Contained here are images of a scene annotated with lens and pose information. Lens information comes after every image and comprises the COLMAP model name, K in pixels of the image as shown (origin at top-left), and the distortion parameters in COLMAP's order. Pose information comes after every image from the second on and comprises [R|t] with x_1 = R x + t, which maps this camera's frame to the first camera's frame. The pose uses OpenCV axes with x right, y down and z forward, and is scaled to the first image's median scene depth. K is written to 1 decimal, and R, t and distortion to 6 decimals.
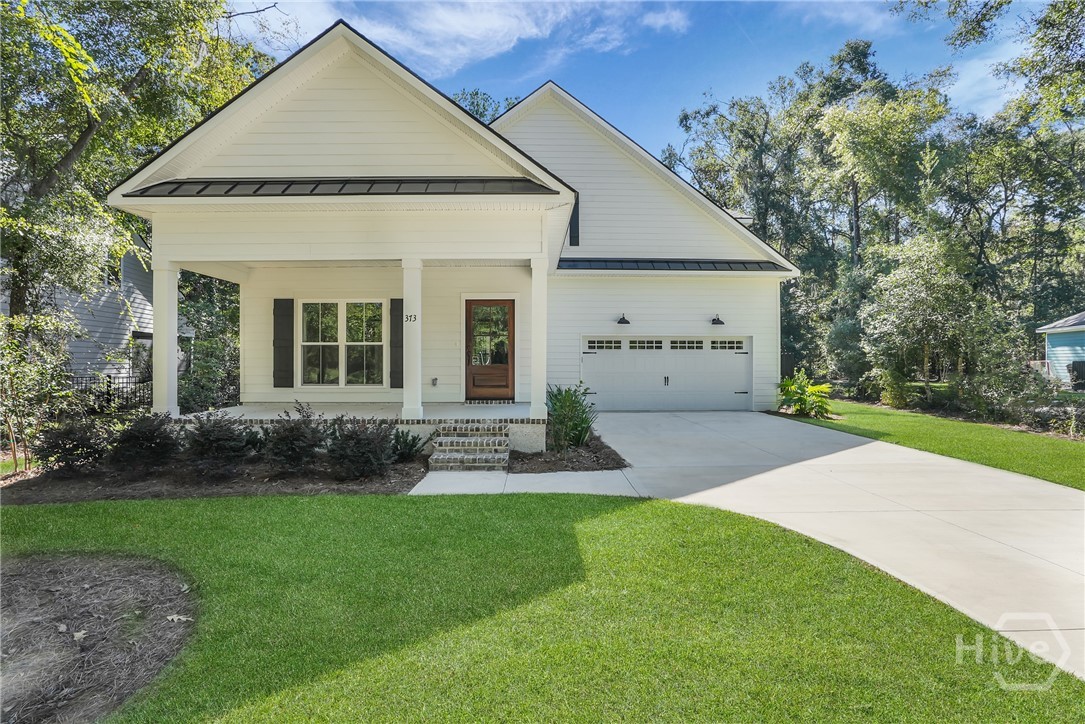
lens RADIAL K [[502.7, 0, 540.7], [0, 502.7, 364.2], [0, 0, 1]] dist [-0.027269, 0.000462]
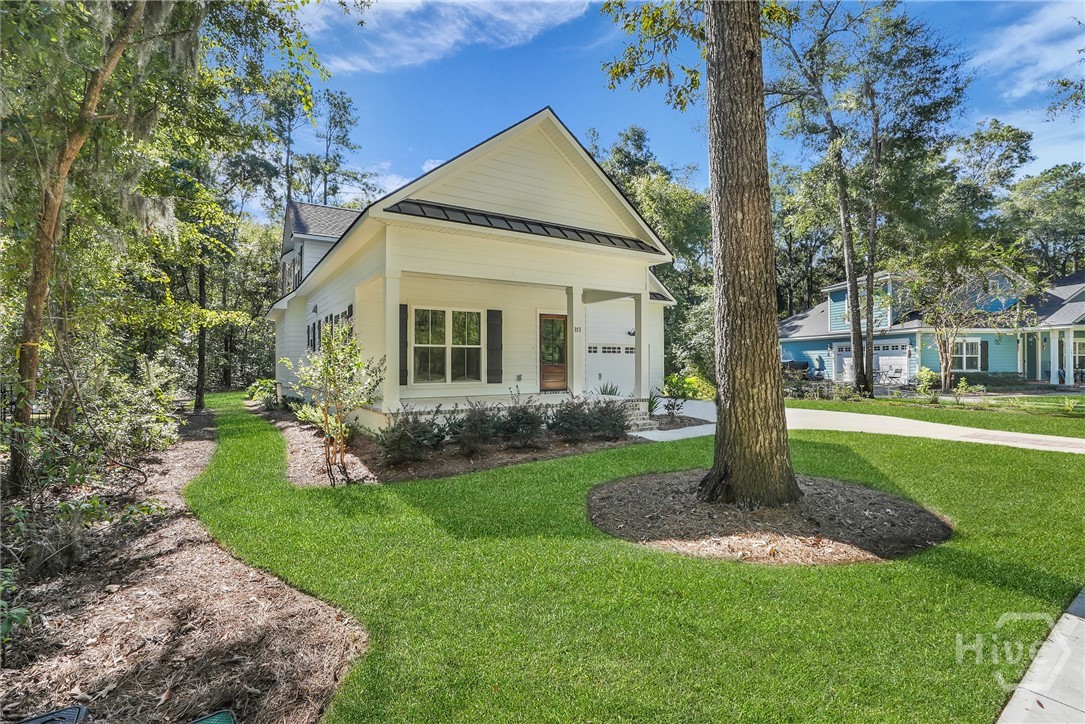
lens RADIAL K [[502.7, 0, 540.7], [0, 502.7, 364.2], [0, 0, 1]] dist [-0.027269, 0.000462]
pose [[0.857922, -0.001001, 0.513778, -0.808923], [0.004175, 0.999979, -0.005024, 0.008572], [-0.513762, 0.006455, 0.857908, -0.108600]]
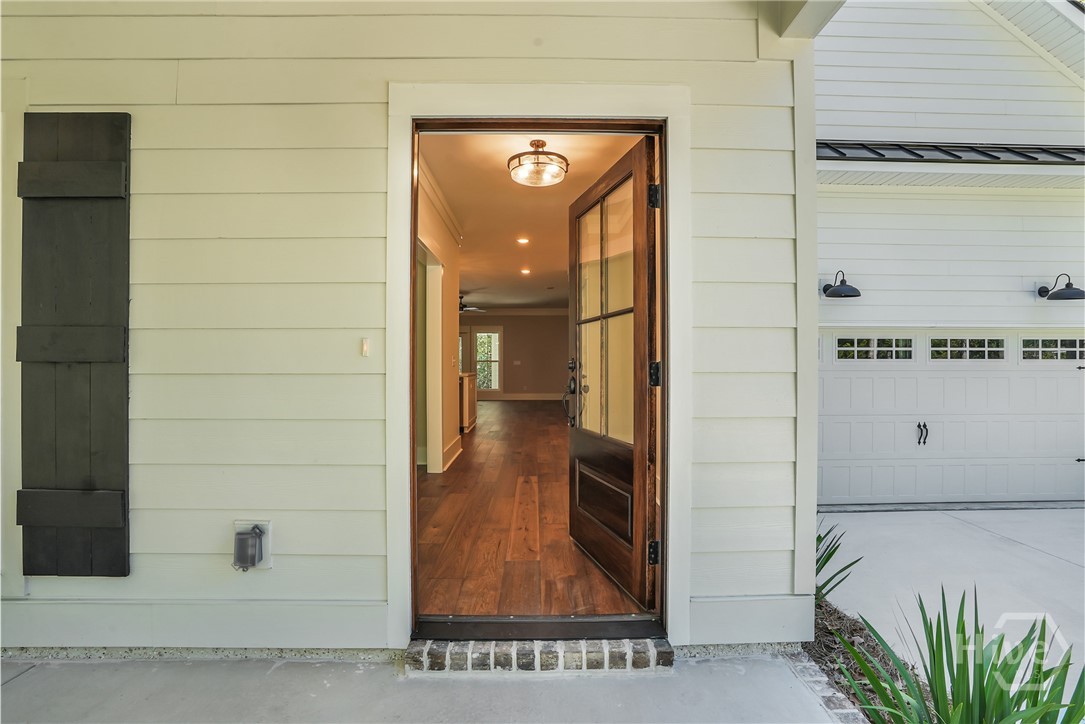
lens RADIAL K [[502.7, 0, 540.7], [0, 502.7, 364.2], [0, 0, 1]] dist [-0.027269, 0.000462]
pose [[0.999980, -0.000845, -0.006232, -0.098676], [0.000819, 0.999991, -0.004164, -0.033726], [0.006236, 0.004159, 0.999972, 0.804878]]
